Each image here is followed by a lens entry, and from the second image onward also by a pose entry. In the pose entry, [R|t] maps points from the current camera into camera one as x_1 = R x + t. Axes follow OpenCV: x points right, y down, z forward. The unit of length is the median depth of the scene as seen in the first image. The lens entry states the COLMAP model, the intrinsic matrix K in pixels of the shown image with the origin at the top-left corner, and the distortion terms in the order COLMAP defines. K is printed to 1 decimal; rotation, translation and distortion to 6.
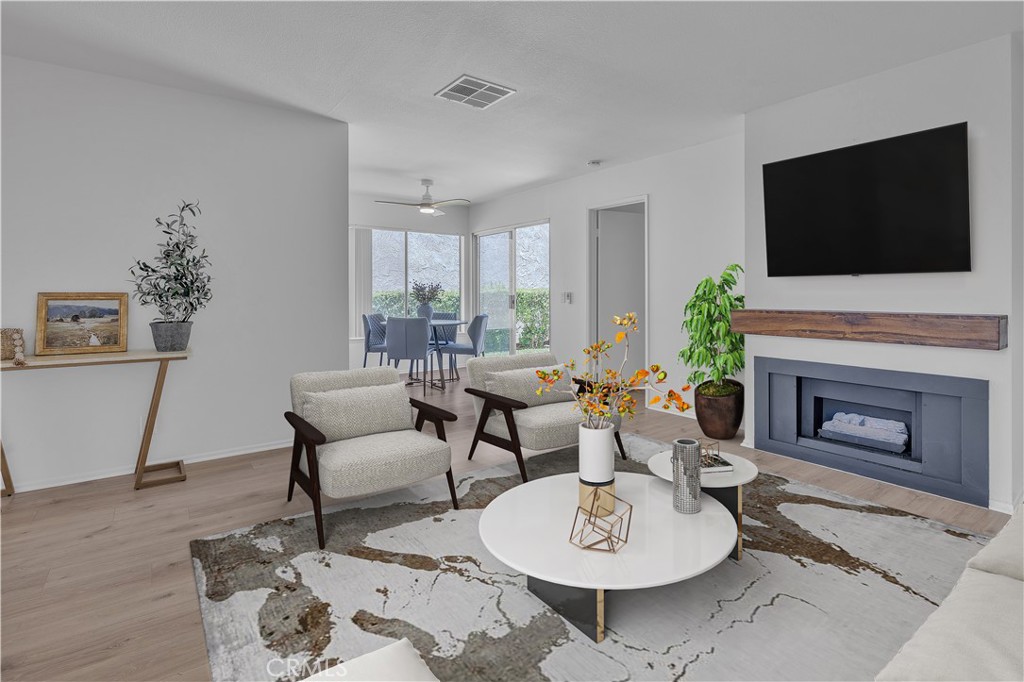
lens RADIAL K [[446.2, 0, 507.2], [0, 446.2, 297.9], [0, 0, 1]] dist [-0.001714, 0.000082]
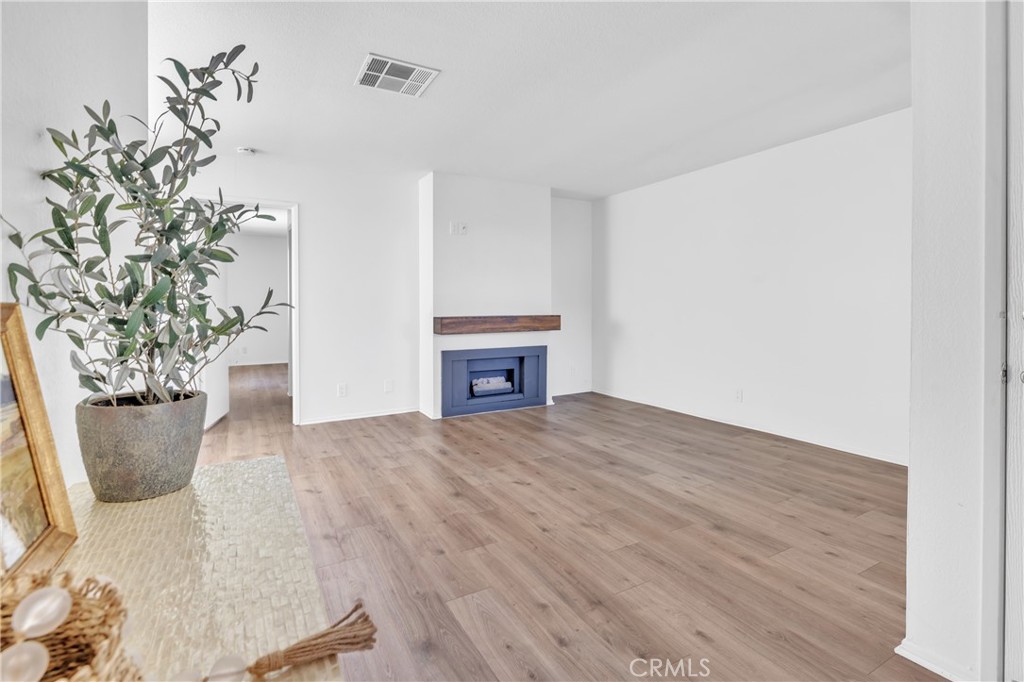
lens RADIAL K [[483.0, 0, 515.9], [0, 483.0, 308.4], [0, 0, 1]] dist [0.001588, 0.000343]
pose [[0.108075, -0.004275, 0.994134, -1.369478], [0.007364, 0.999967, 0.003500, -0.006154], [-0.994115, 0.006942, 0.108103, 0.922466]]
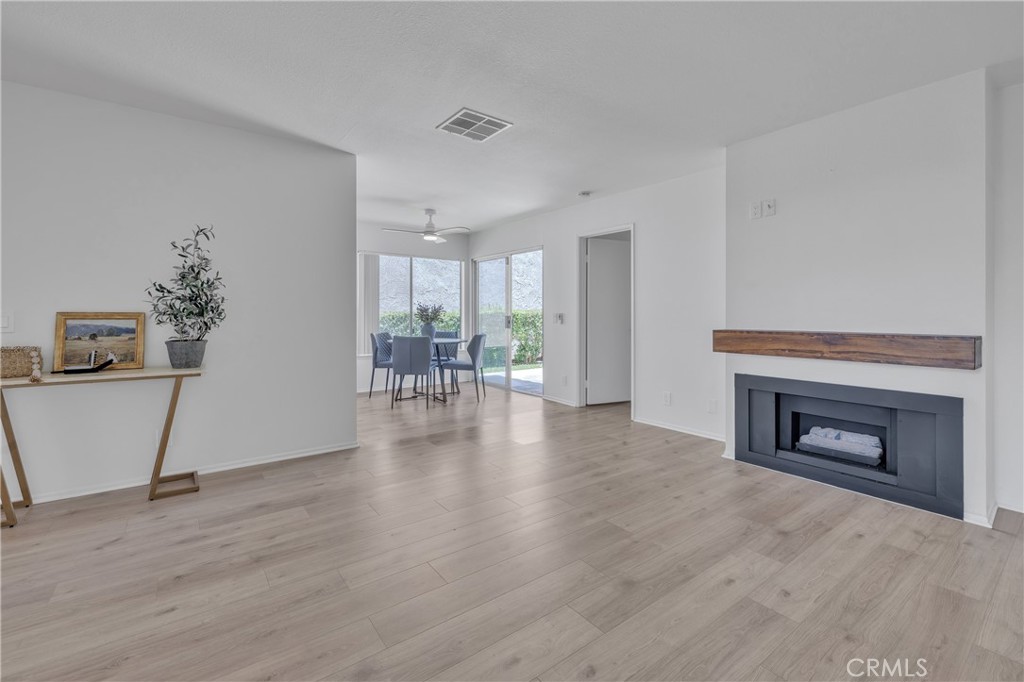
lens RADIAL K [[440.3, 0, 512.1], [0, 440.3, 324.7], [0, 0, 1]] dist [0.001517, 0.000199]
pose [[0.999878, 0.002220, 0.015451, 0.002810], [-0.002428, 0.999906, 0.013501, 0.000627], [-0.015419, -0.013537, 0.999789, -0.056386]]
